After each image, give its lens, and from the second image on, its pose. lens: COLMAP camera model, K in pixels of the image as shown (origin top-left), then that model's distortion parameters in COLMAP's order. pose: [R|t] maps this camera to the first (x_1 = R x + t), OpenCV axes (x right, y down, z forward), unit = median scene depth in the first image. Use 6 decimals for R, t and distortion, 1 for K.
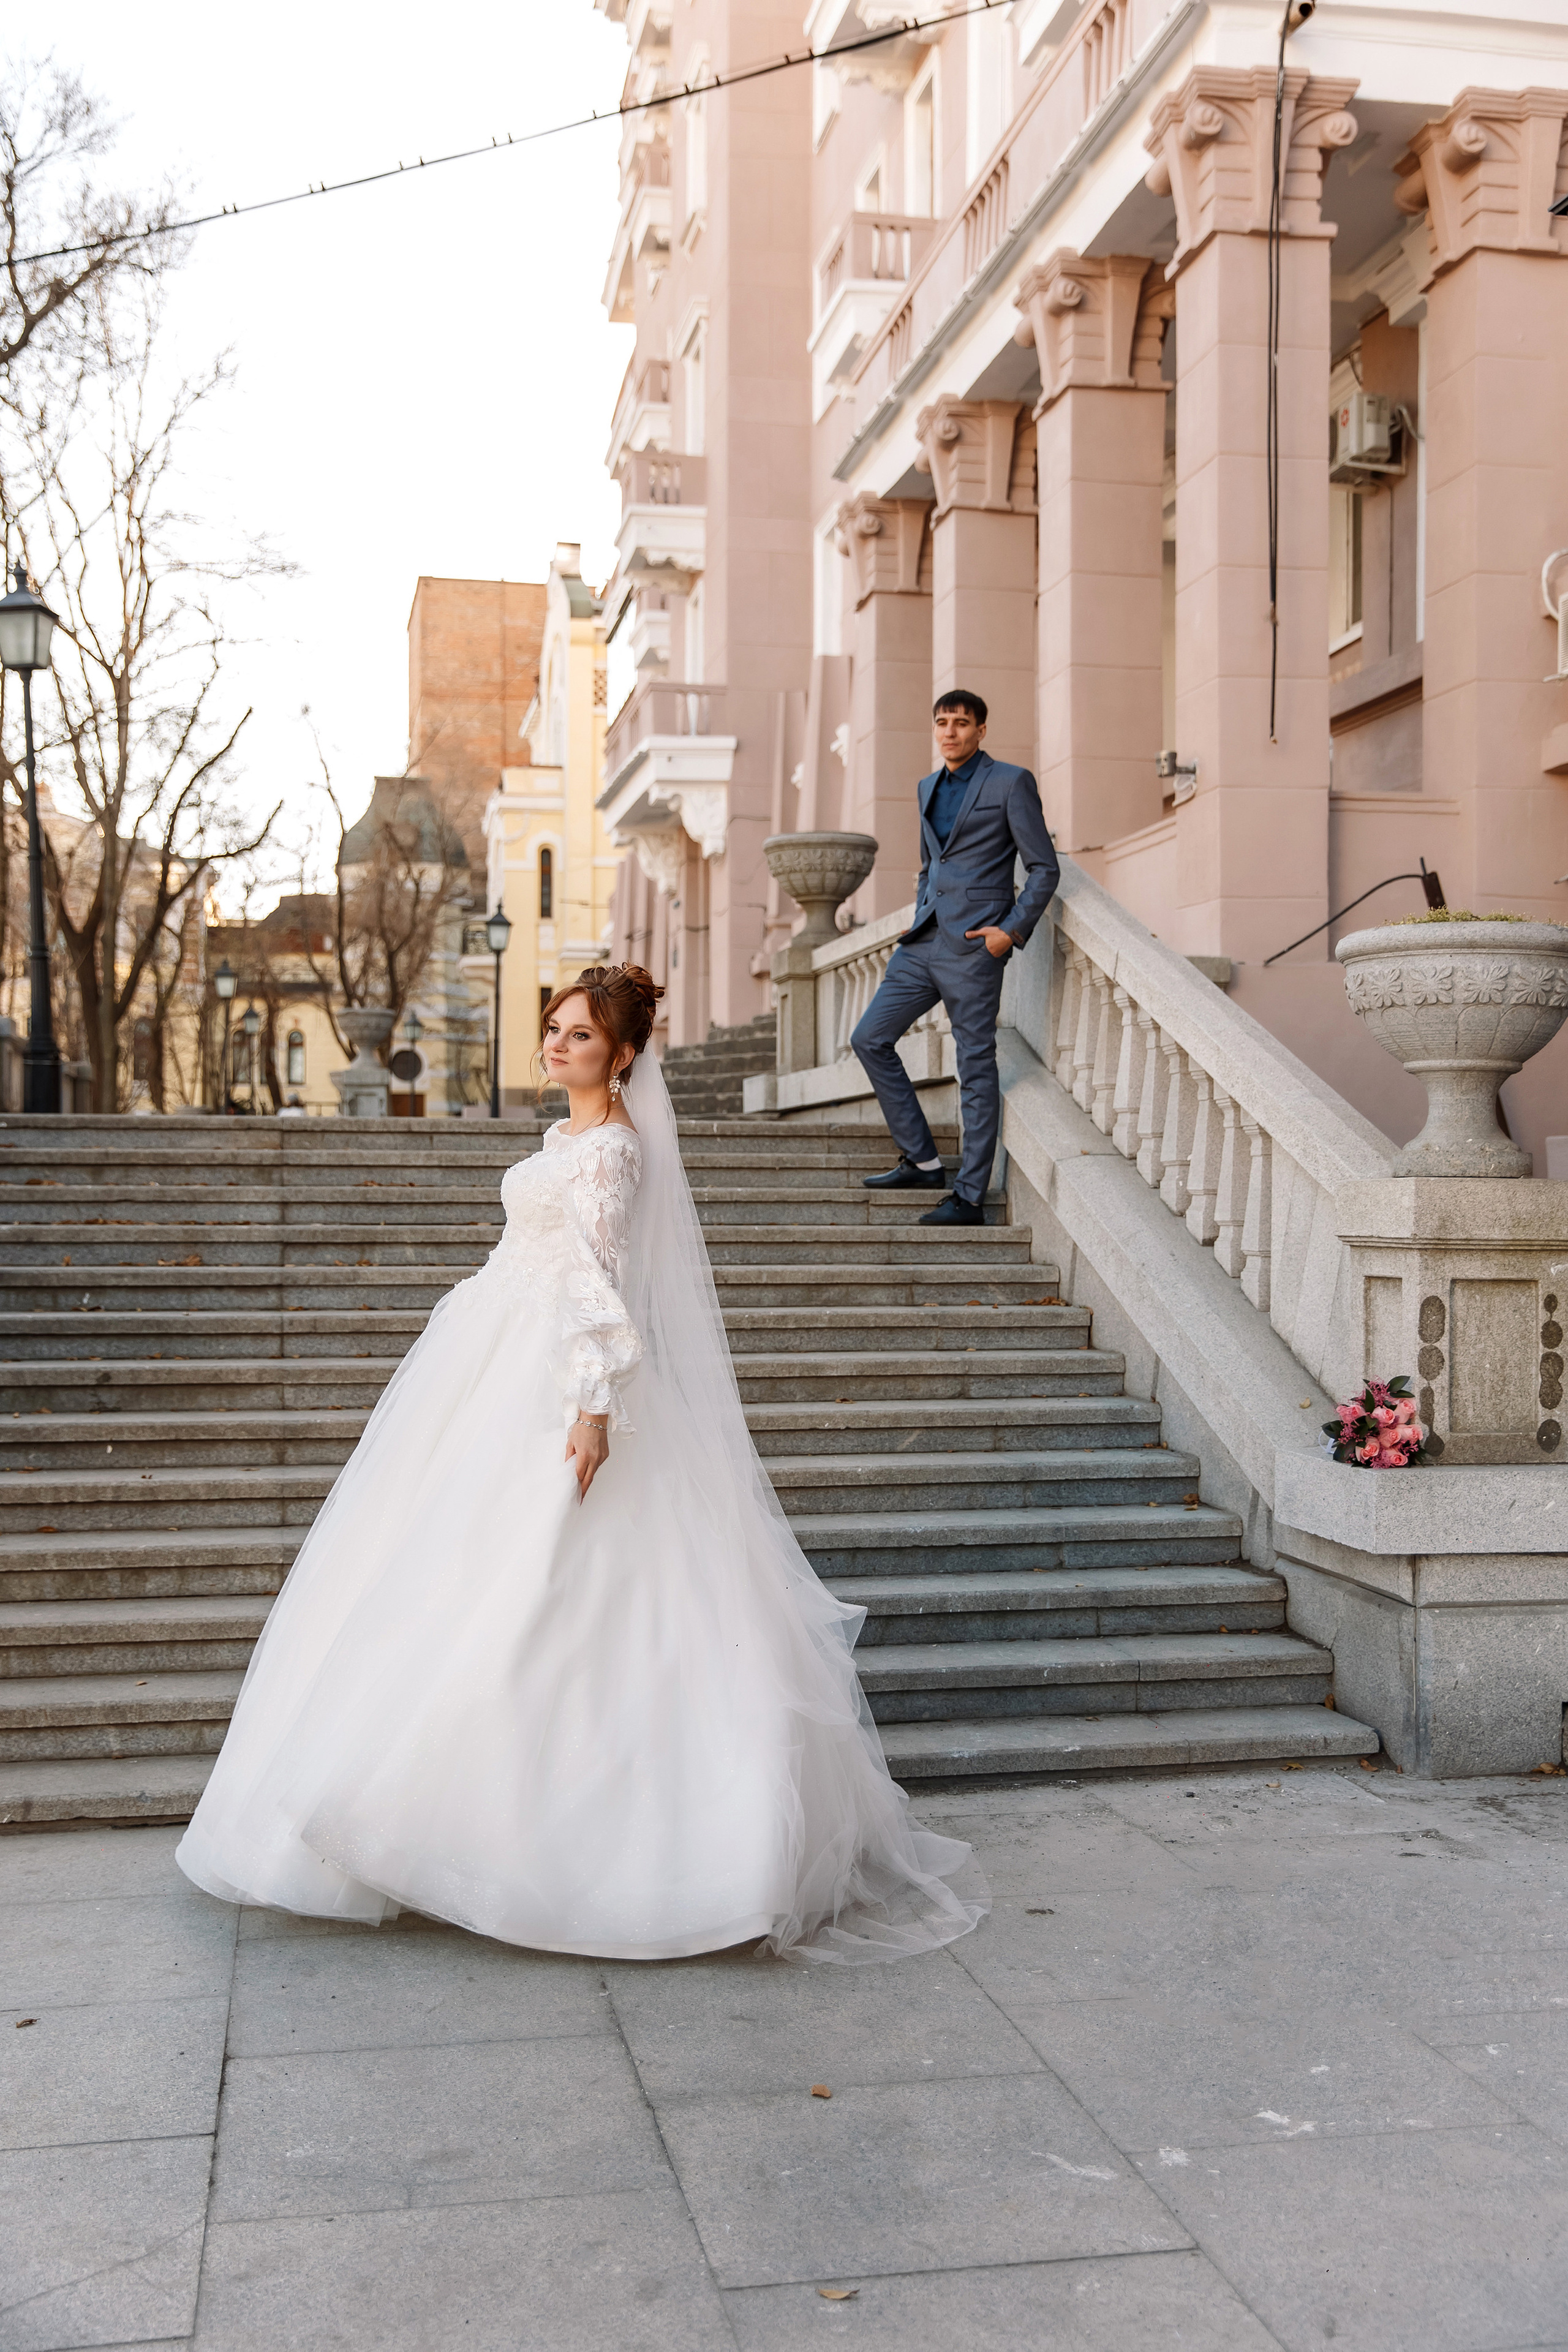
lens RADIAL K [[2352.0, 0, 784.0], [0, 2352.0, 1176.0], [0, 0, 1]] dist [0.033608, -0.031481]
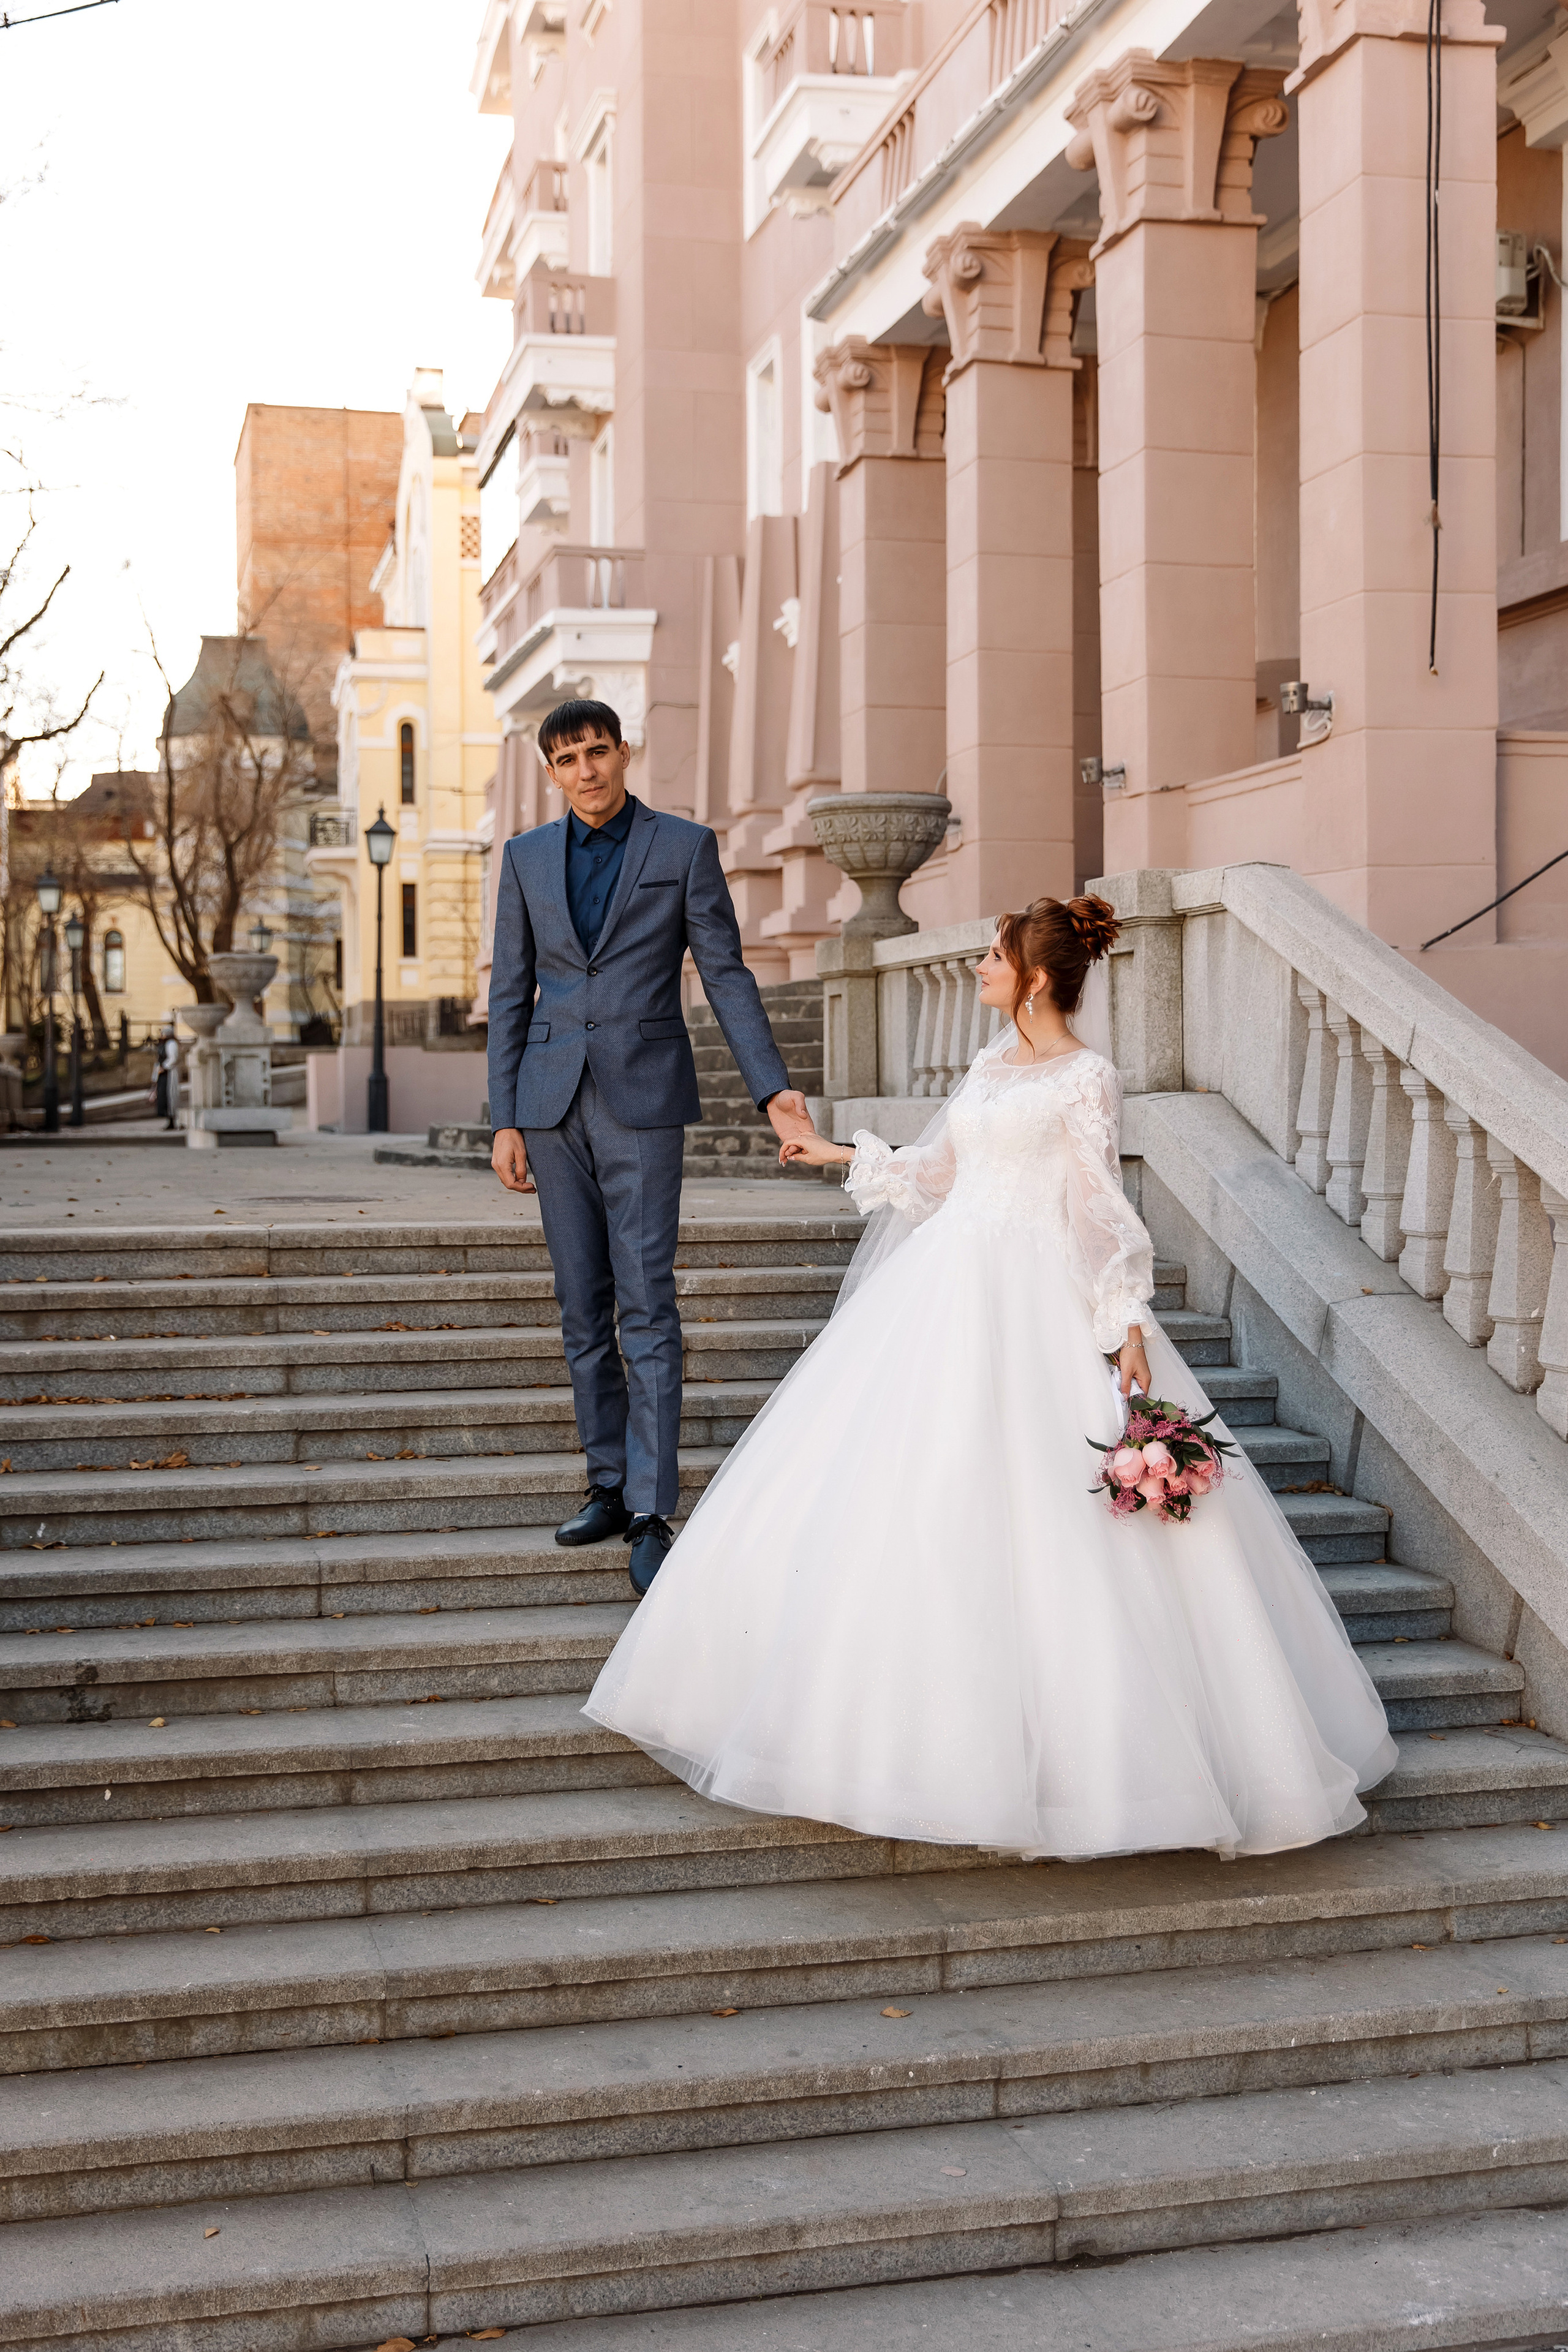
lens RADIAL K [[2657.7, 0, 777.7], [0, 2657.7, 1149.6], [0, 0, 1]] dist [0.007622, 0.008879]
pose [[0.999050, -0.009502, 0.042525, -0.033899], [0.008404, 0.999629, 0.025923, -0.027903], [-0.042755, -0.025541, 0.998759, 0.057626]]
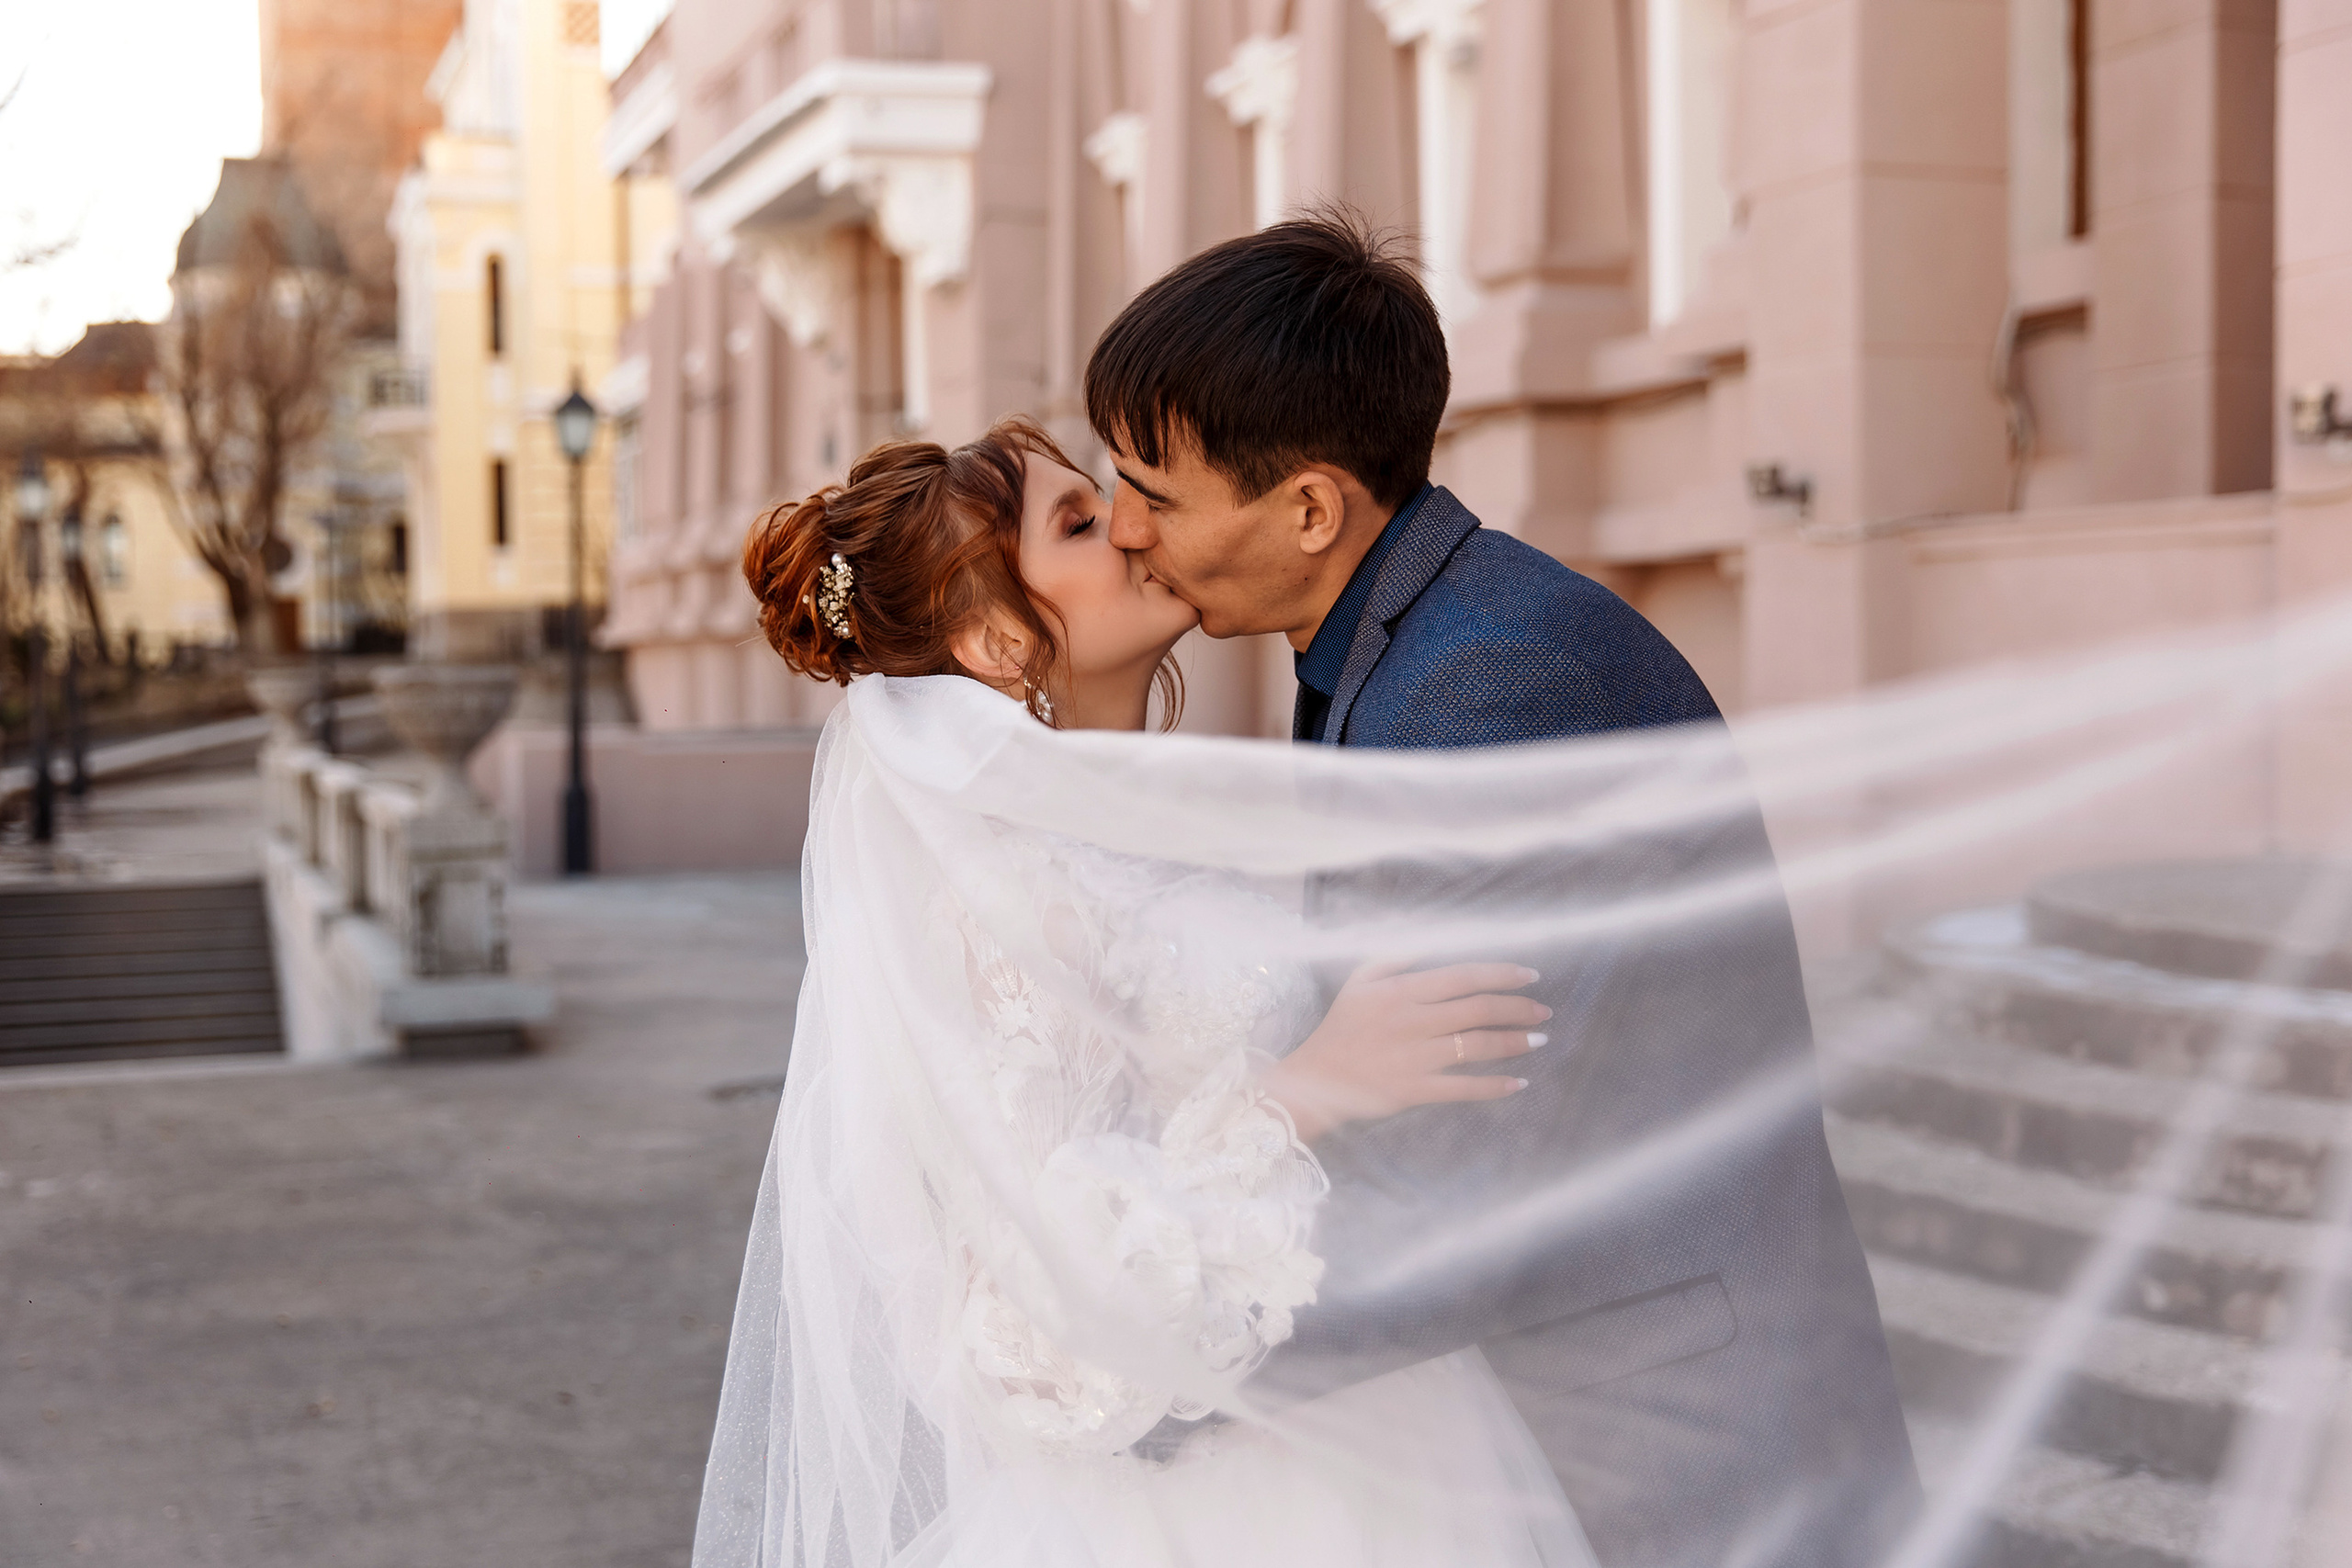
lens RADIAL K [[2831.8, 0, 1176.0], [0, 2831.8, 784.0], [0, 0, 1]] dist [0.041569, 0.029133]
pose [[0.987838, -0.020339, 0.154150, -0.147747], [0.013401, 0.998855, 0.045915, -0.082069], [-0.154907, -0.043291, 0.986980, 0.555464]]
